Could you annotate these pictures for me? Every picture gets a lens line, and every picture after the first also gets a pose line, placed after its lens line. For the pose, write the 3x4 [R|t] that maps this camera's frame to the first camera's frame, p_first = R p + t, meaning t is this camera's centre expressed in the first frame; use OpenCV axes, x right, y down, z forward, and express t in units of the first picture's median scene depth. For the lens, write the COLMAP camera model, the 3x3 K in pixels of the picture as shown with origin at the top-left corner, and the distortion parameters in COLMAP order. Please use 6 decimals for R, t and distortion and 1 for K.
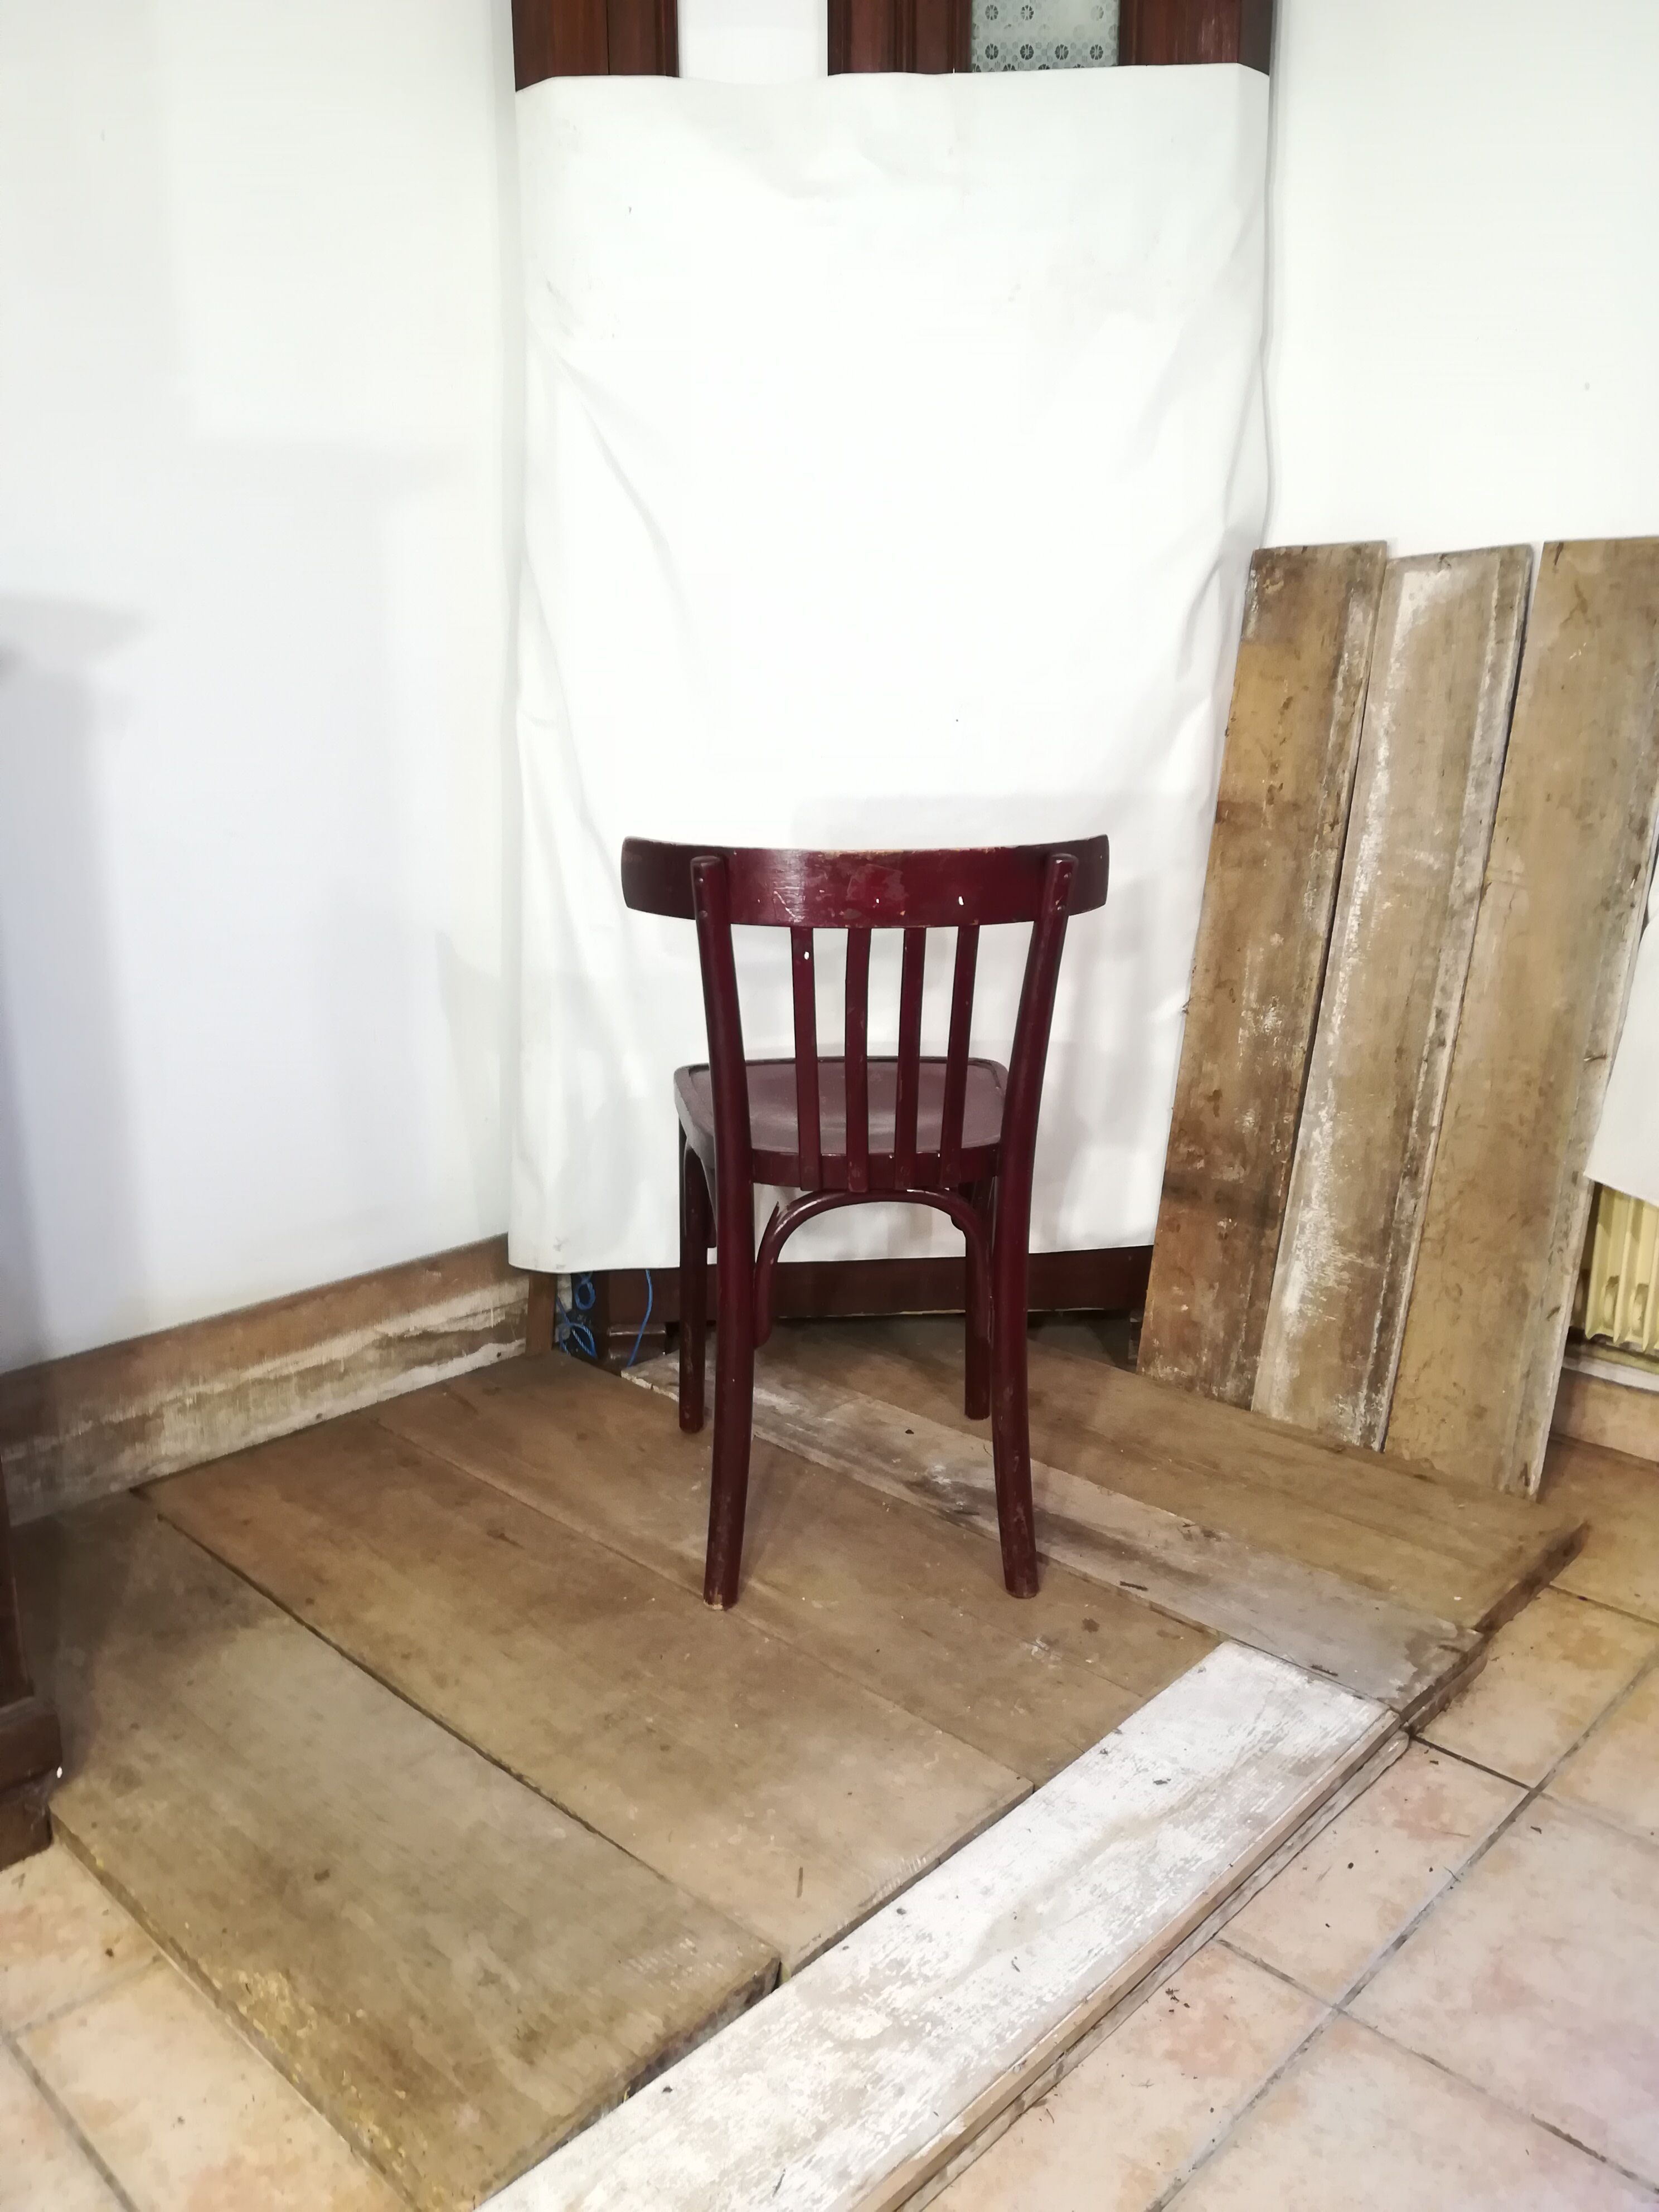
lens RADIAL K [[1736.8, 0, 841.5], [0, 1736.8, 1068.9], [0, 0, 1]] dist [0.025152, -0.016319]
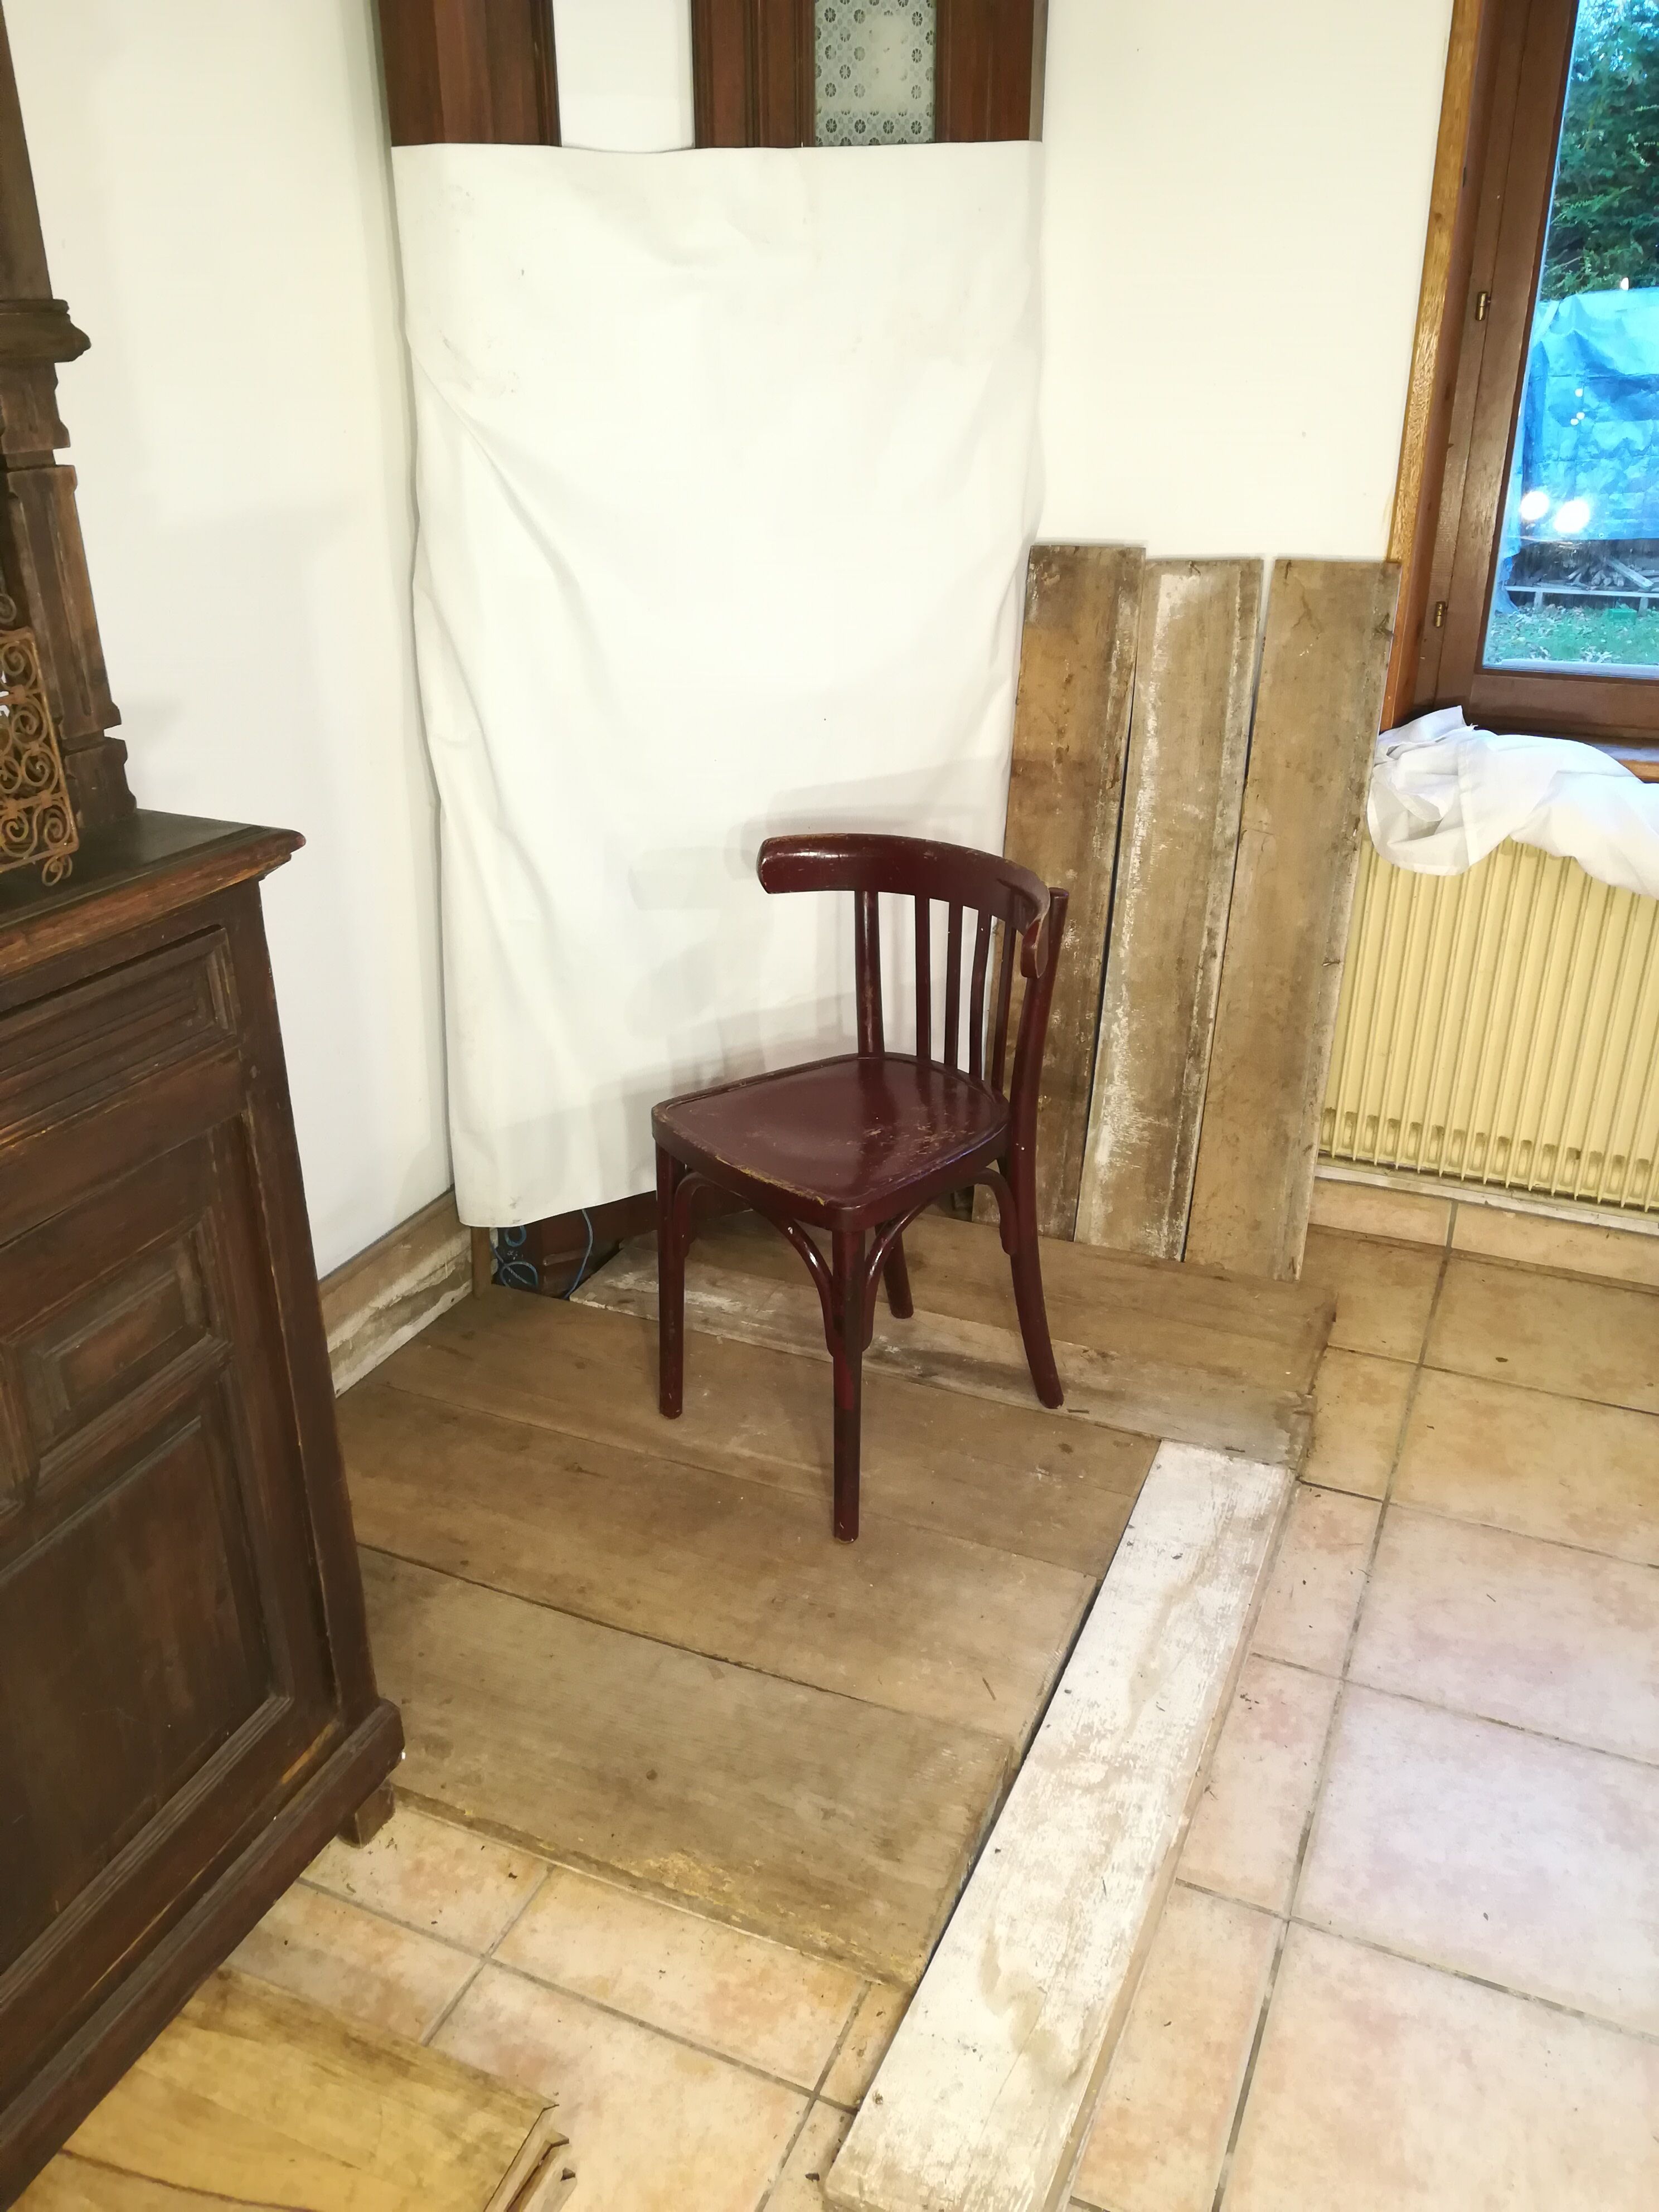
lens RADIAL K [[1733.0, 0, 832.7], [0, 1733.0, 1065.7], [0, 0, 1]] dist [0.026919, -0.011423]
pose [[0.938183, -0.139867, 0.316624, -0.347543], [0.083140, 0.979003, 0.186119, -0.199883], [-0.336008, -0.148290, 0.930112, -0.125035]]
